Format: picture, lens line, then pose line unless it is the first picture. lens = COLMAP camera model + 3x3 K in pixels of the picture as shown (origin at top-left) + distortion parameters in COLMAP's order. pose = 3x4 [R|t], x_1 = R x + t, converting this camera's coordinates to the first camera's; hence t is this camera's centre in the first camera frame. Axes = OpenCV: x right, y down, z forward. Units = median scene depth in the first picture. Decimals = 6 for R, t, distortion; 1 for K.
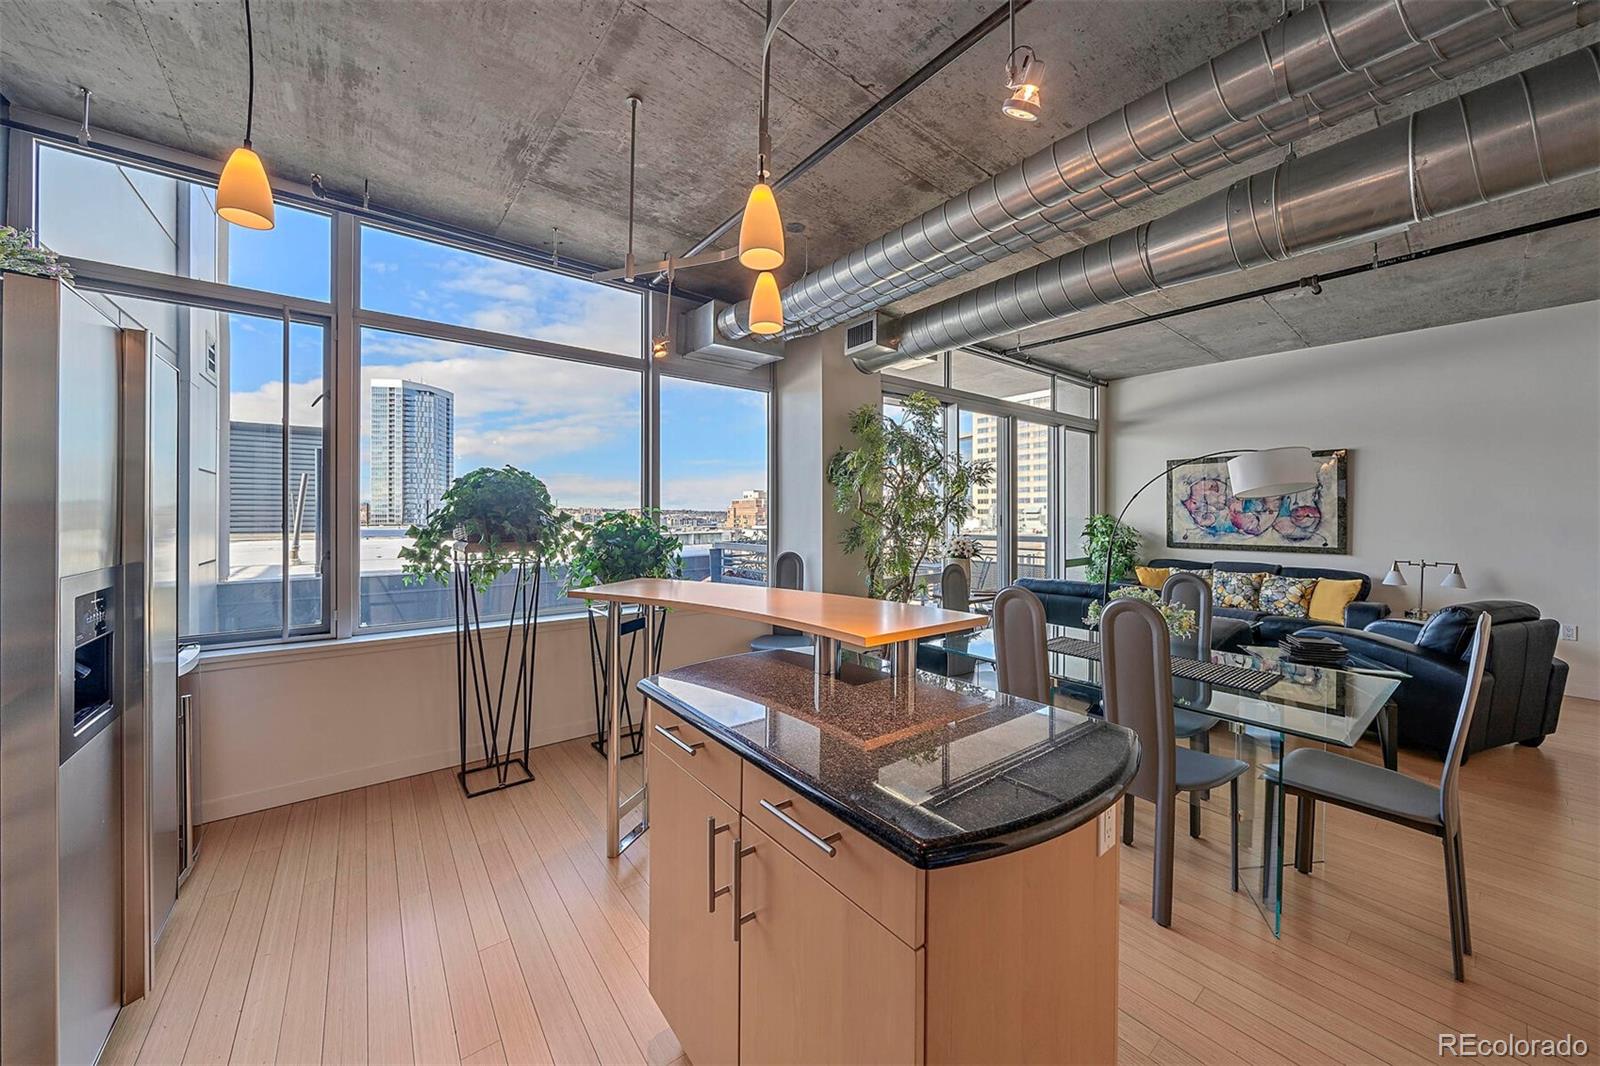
lens RADIAL K [[554.0, 0, 790.2], [0, 554.0, 516.4], [0, 0, 1]] dist [-0.008497, 0.000517]
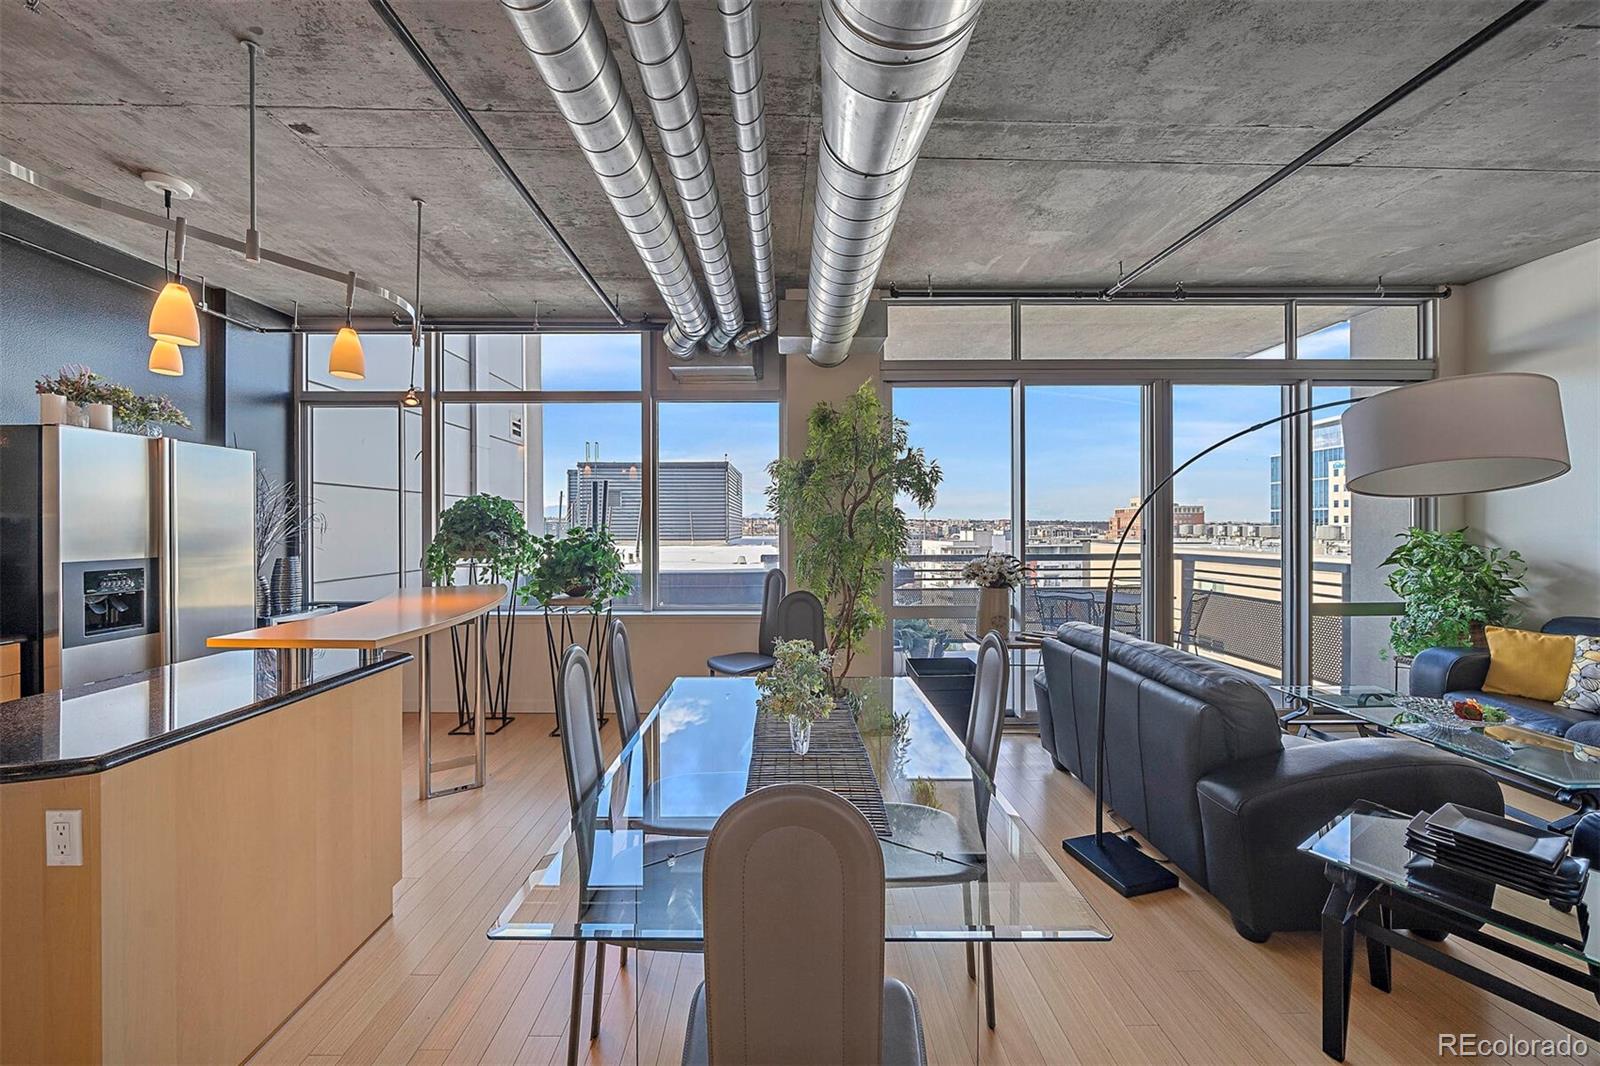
lens RADIAL K [[554.0, 0, 790.2], [0, 554.0, 528.3], [0, 0, 1]] dist [-0.008497, 0.000517]
pose [[0.797140, -0.000616, -0.603794, 0.449467], [0.000972, 0.999999, 0.000263, -0.004089], [0.603794, -0.000796, 0.797140, 0.199242]]
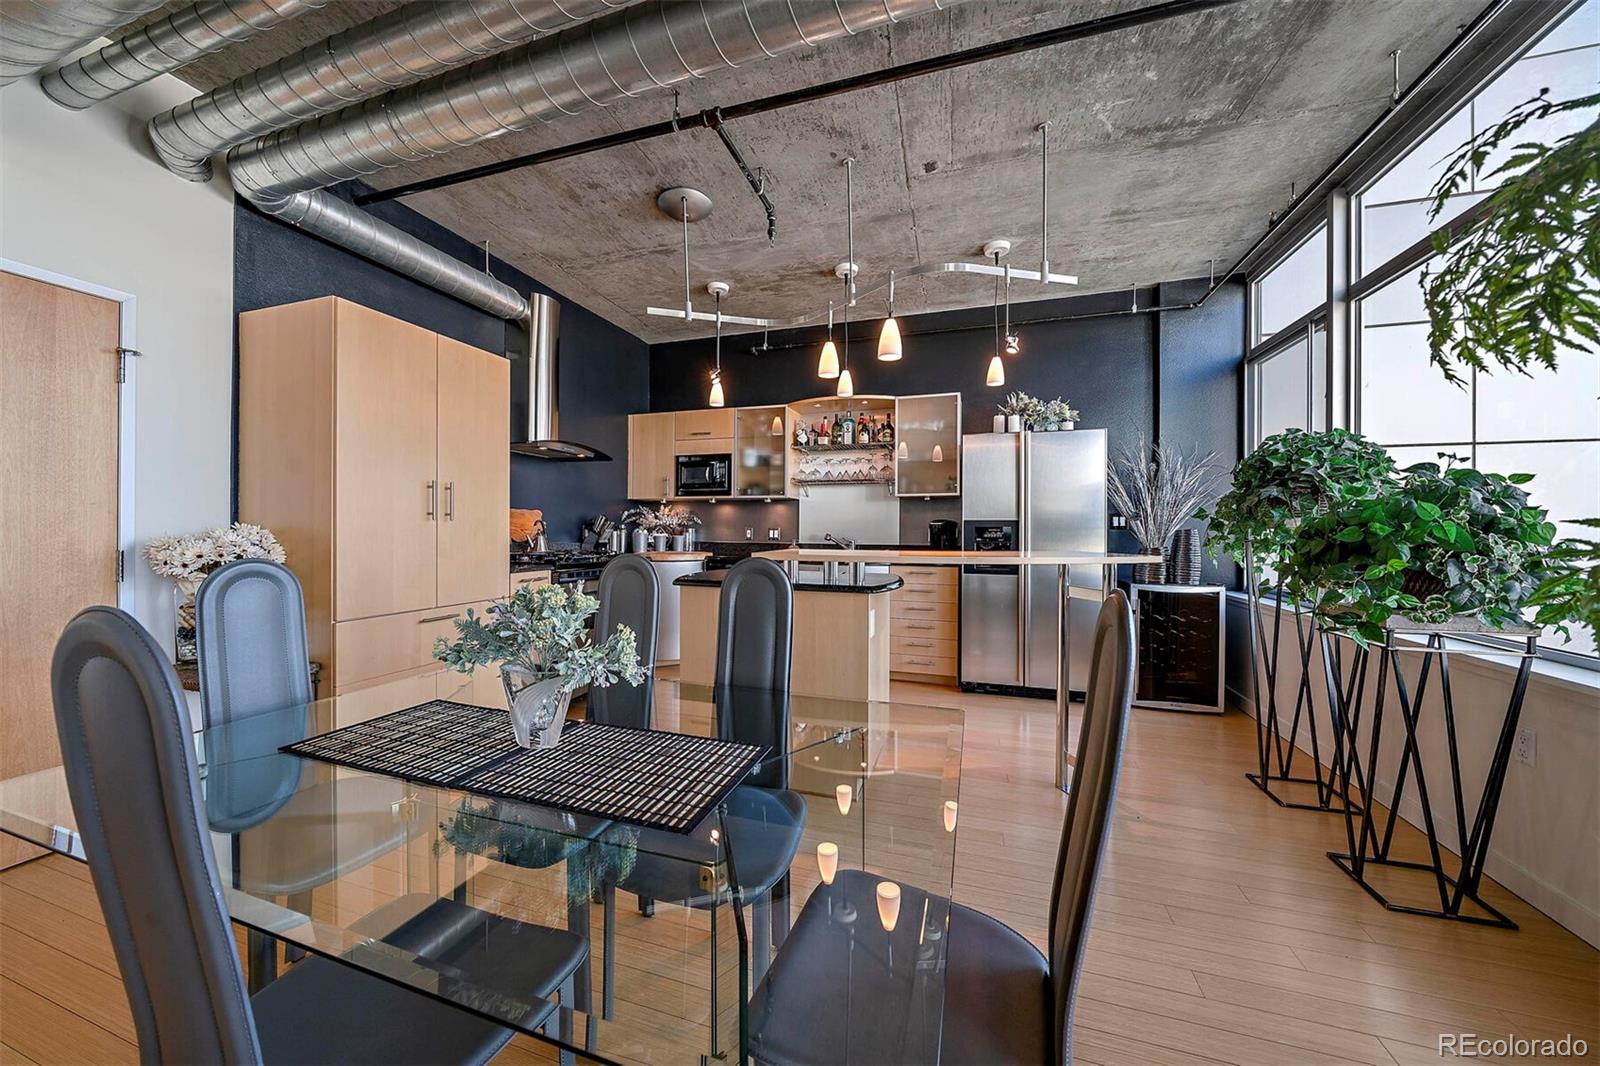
lens RADIAL K [[554.0, 0, 788.5], [0, 554.0, 531.5], [0, 0, 1]] dist [-0.008497, 0.000517]
pose [[-0.823279, -0.004863, -0.567616, 0.315076], [-0.008748, 0.999953, 0.004120, 0.035442], [0.567570, 0.008358, -0.823283, 0.645411]]
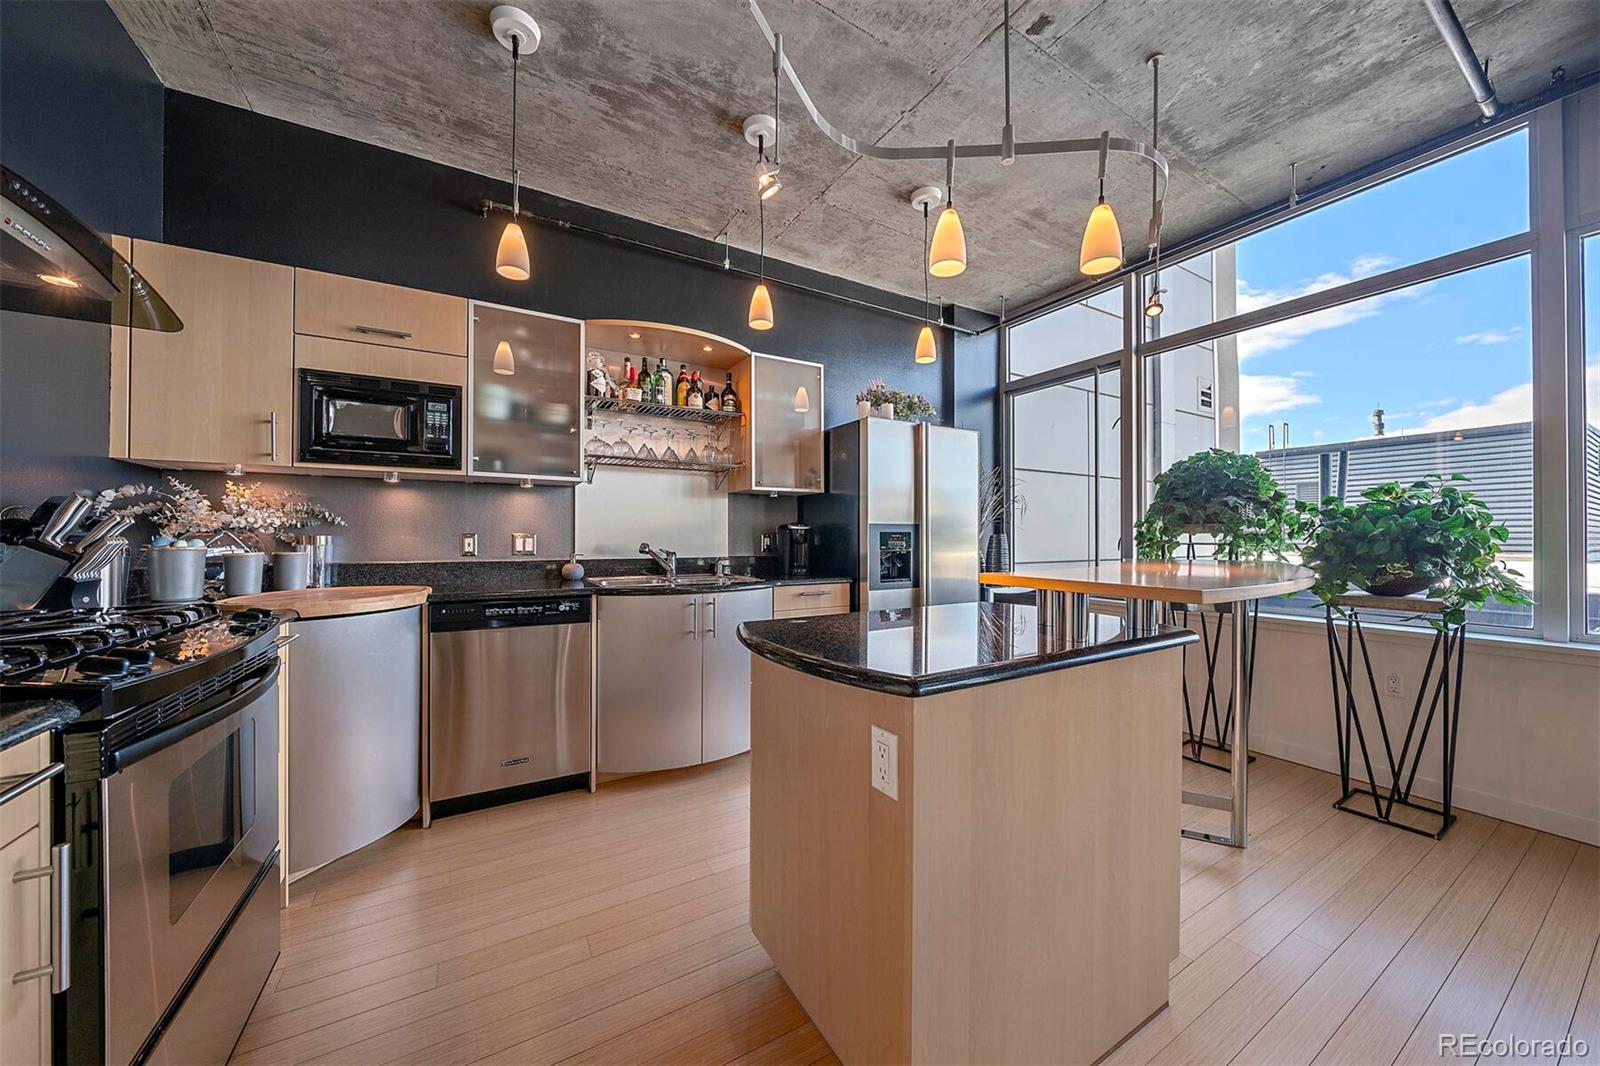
lens RADIAL K [[554.0, 0, 793.1], [0, 554.0, 536.0], [0, 0, 1]] dist [-0.008497, 0.000517]
pose [[-0.127728, -0.005906, -0.991792, 0.296905], [-0.002434, 0.999981, -0.005642, 0.037675], [0.991806, 0.001693, -0.127740, 0.191183]]
